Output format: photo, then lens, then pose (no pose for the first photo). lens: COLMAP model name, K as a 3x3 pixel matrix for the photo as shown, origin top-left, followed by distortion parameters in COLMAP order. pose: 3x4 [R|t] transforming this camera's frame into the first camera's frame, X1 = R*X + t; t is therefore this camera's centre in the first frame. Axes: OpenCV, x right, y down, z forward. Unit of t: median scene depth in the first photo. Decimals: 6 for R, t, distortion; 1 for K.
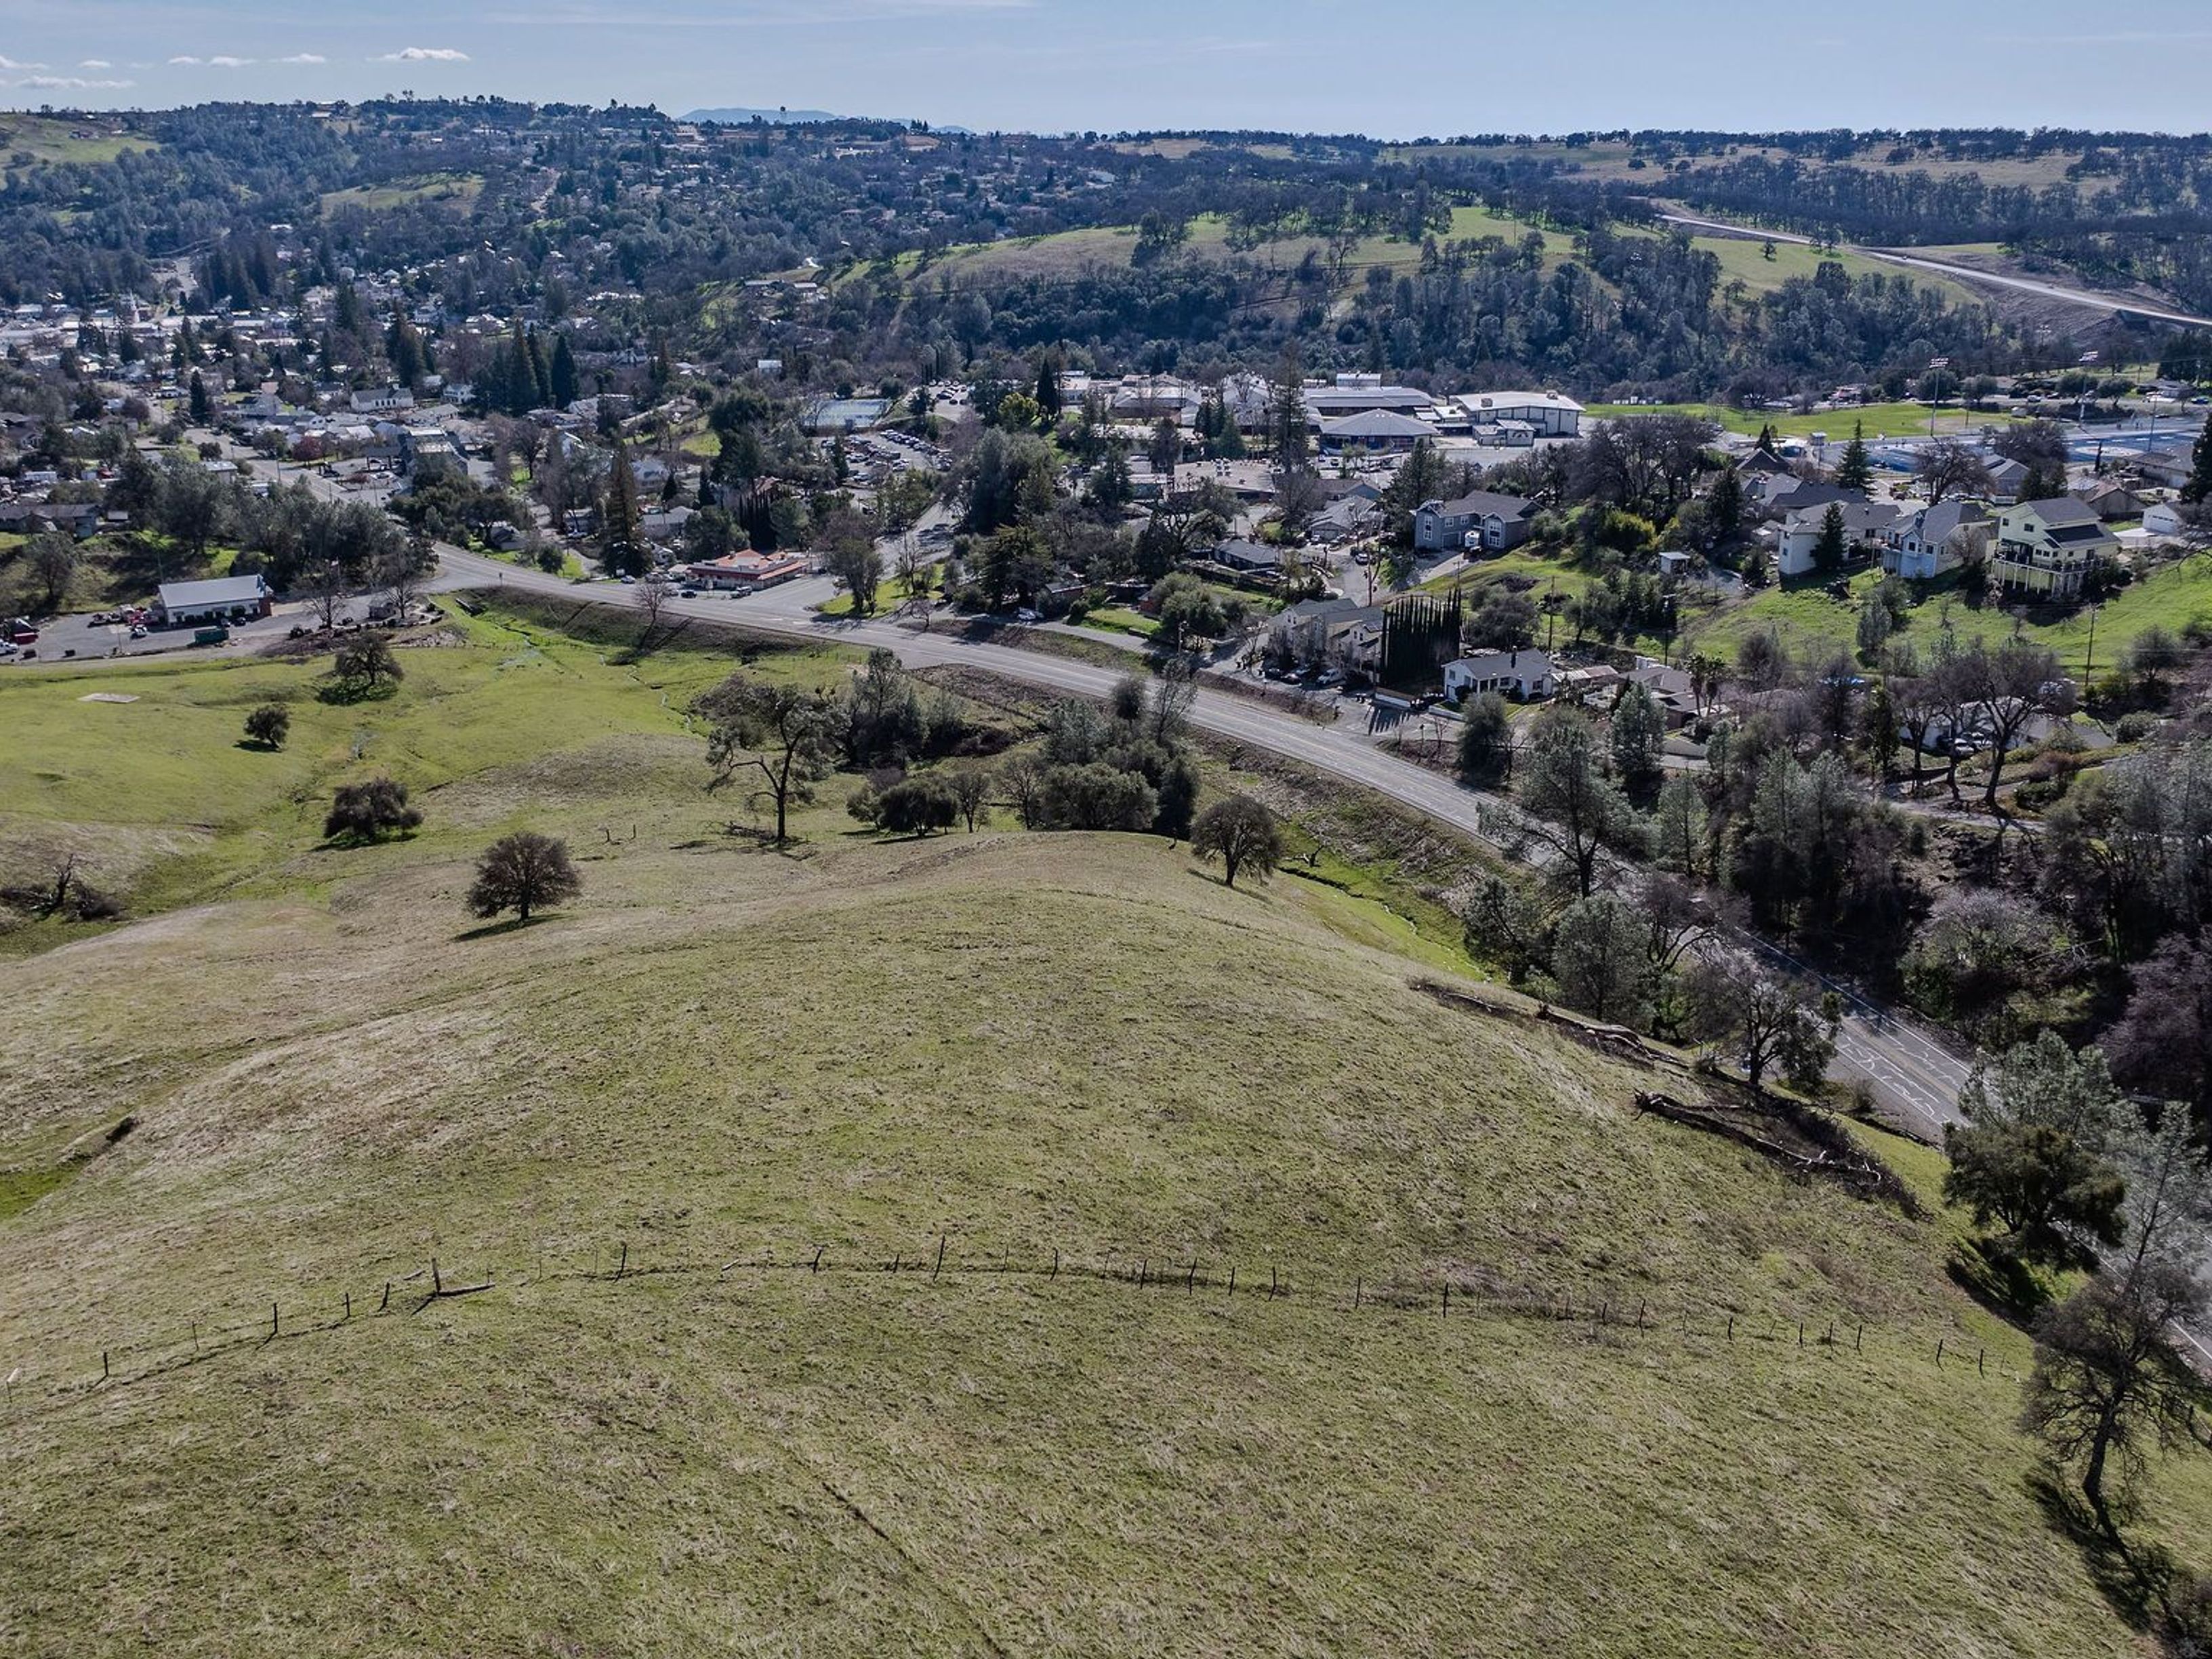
lens RADIAL K [[2067.6, 0, 1118.3], [0, 2067.6, 822.3], [0, 0, 1]] dist [-0.023833, 0.000000]
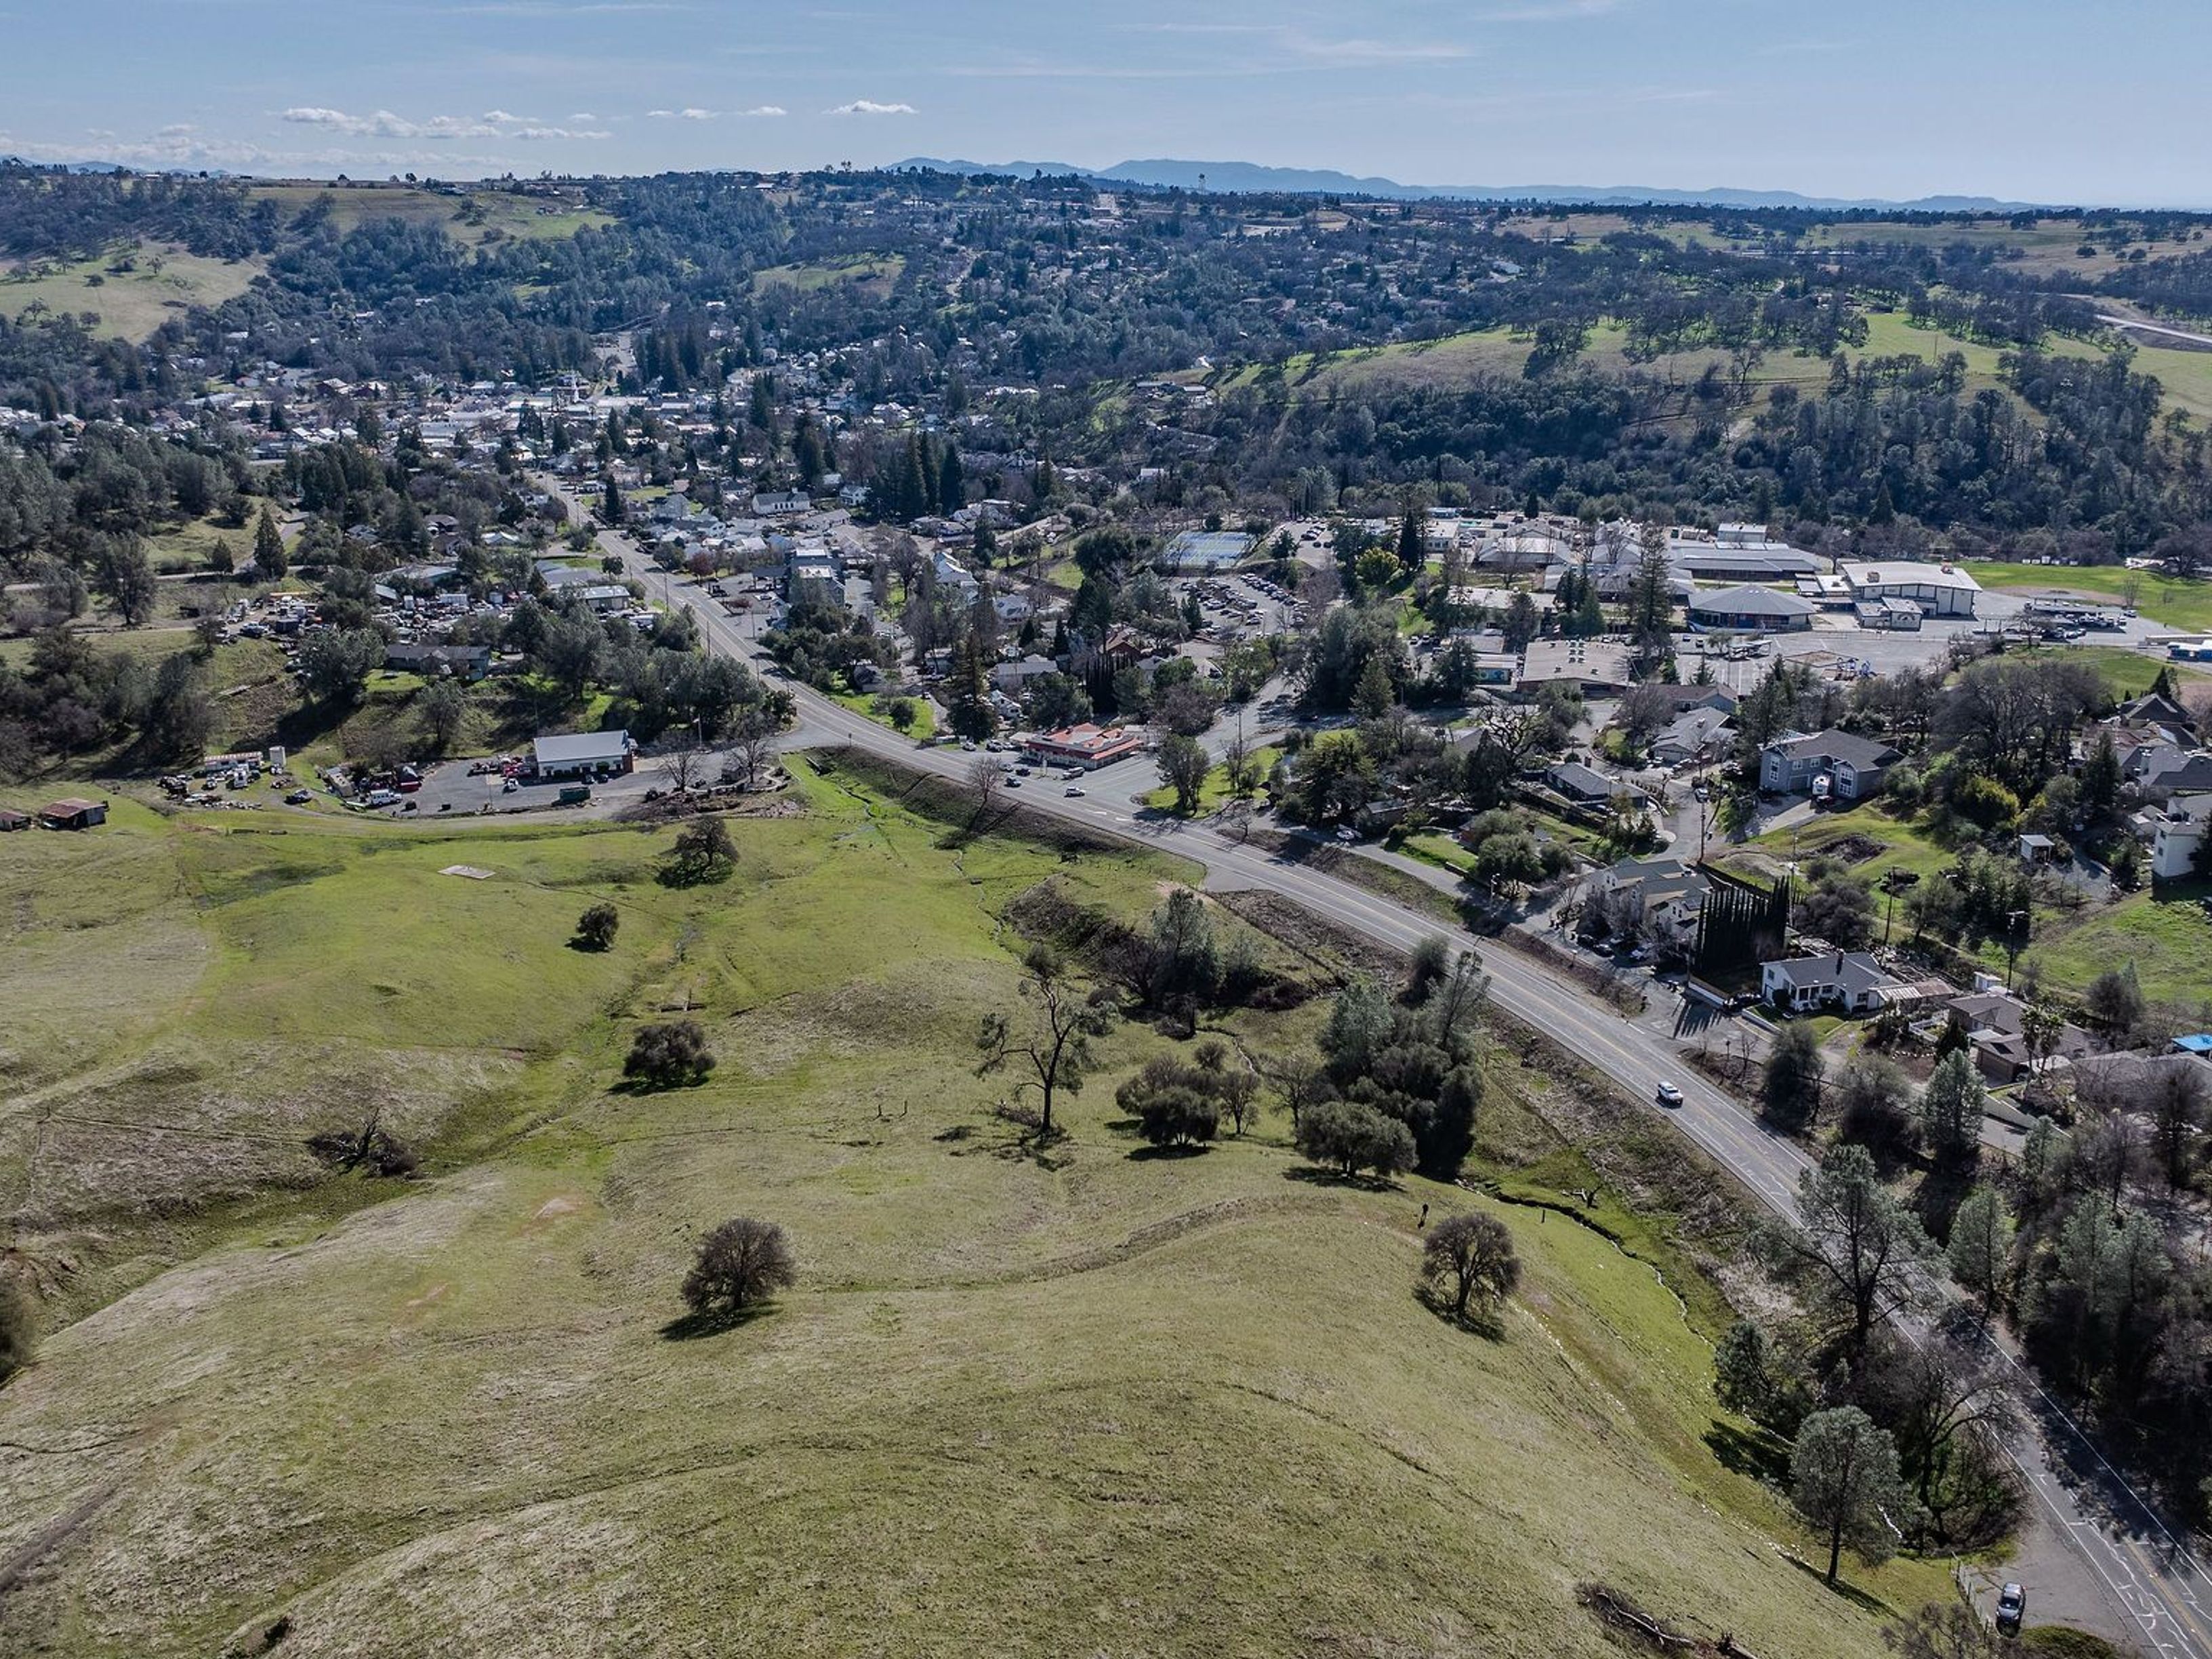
lens RADIAL K [[2067.6, 0, 1119.9], [0, 2067.6, 820.6], [0, 0, 1]] dist [-0.023833, 0.000000]
pose [[0.981108, 0.057997, -0.184565, 0.018484], [-0.062077, 0.997937, -0.016398, -0.049852], [0.183233, 0.027546, 0.982684, 0.009182]]
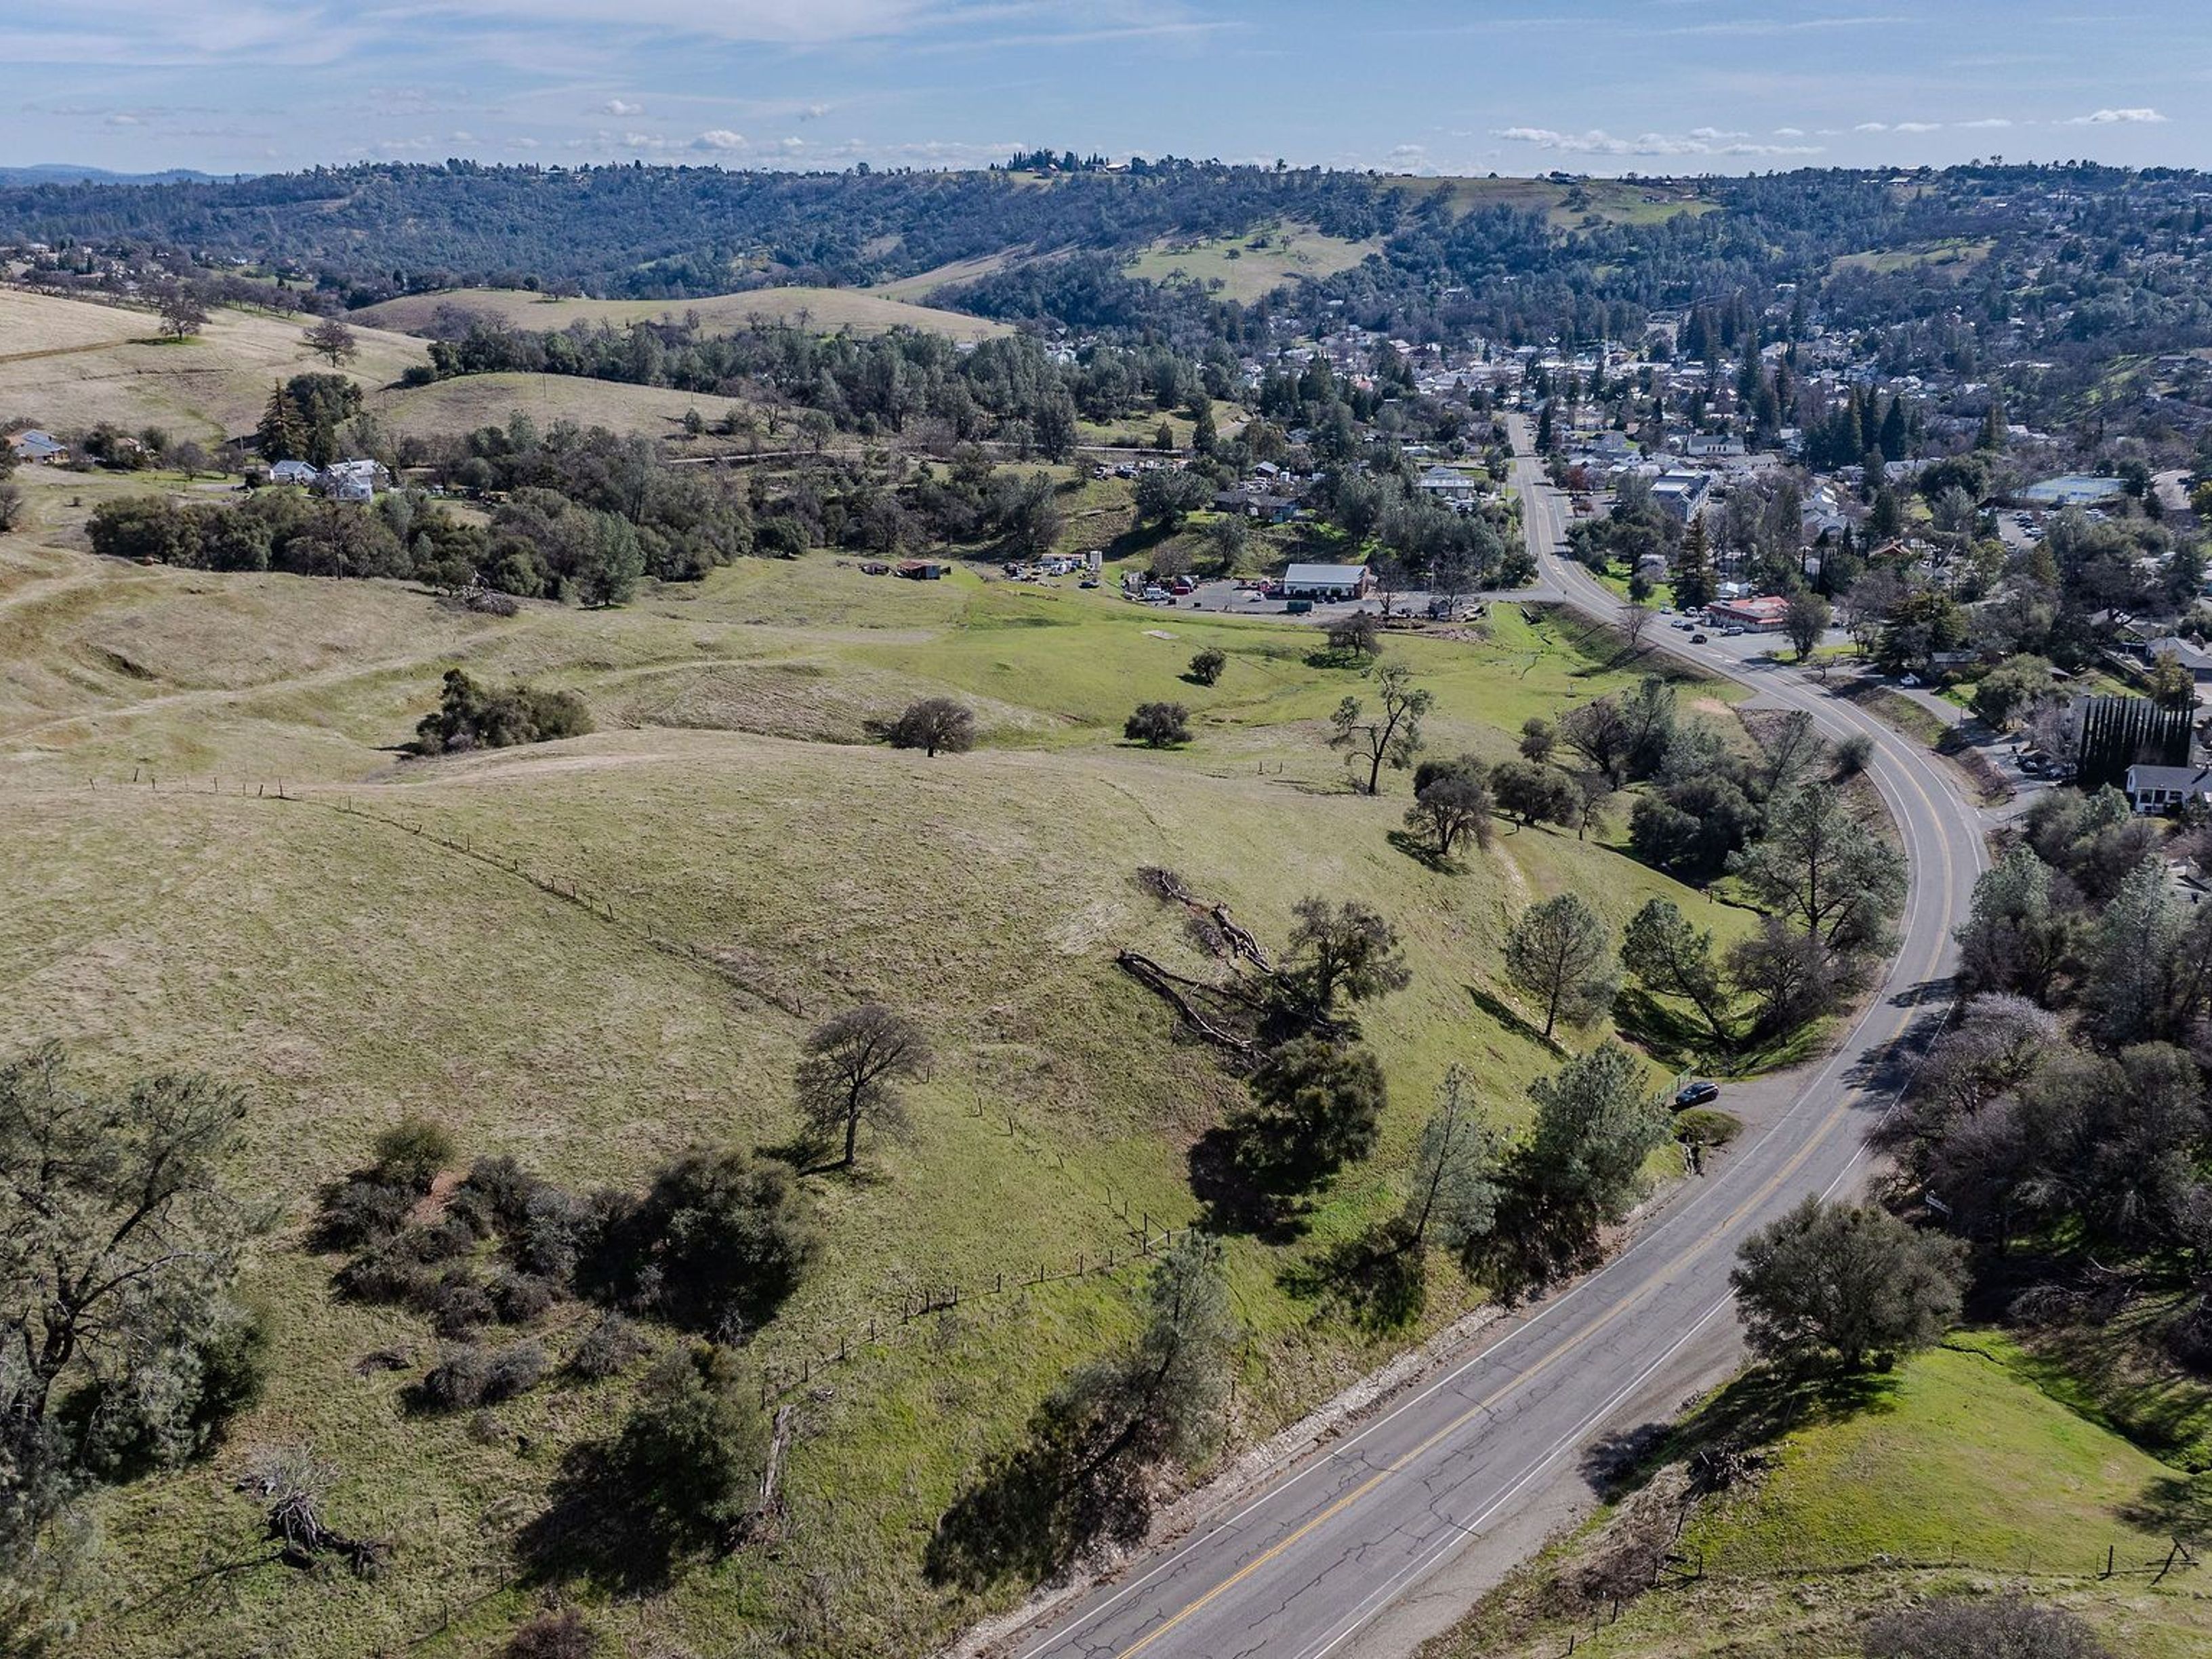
lens RADIAL K [[2067.6, 0, 1112.7], [0, 2067.6, 816.8], [0, 0, 1]] dist [-0.023833, 0.000000]
pose [[0.734596, 0.186759, -0.652296, 0.199682], [-0.206613, 0.977287, 0.047126, -0.001876], [0.646281, 0.100154, 0.756498, 0.000998]]
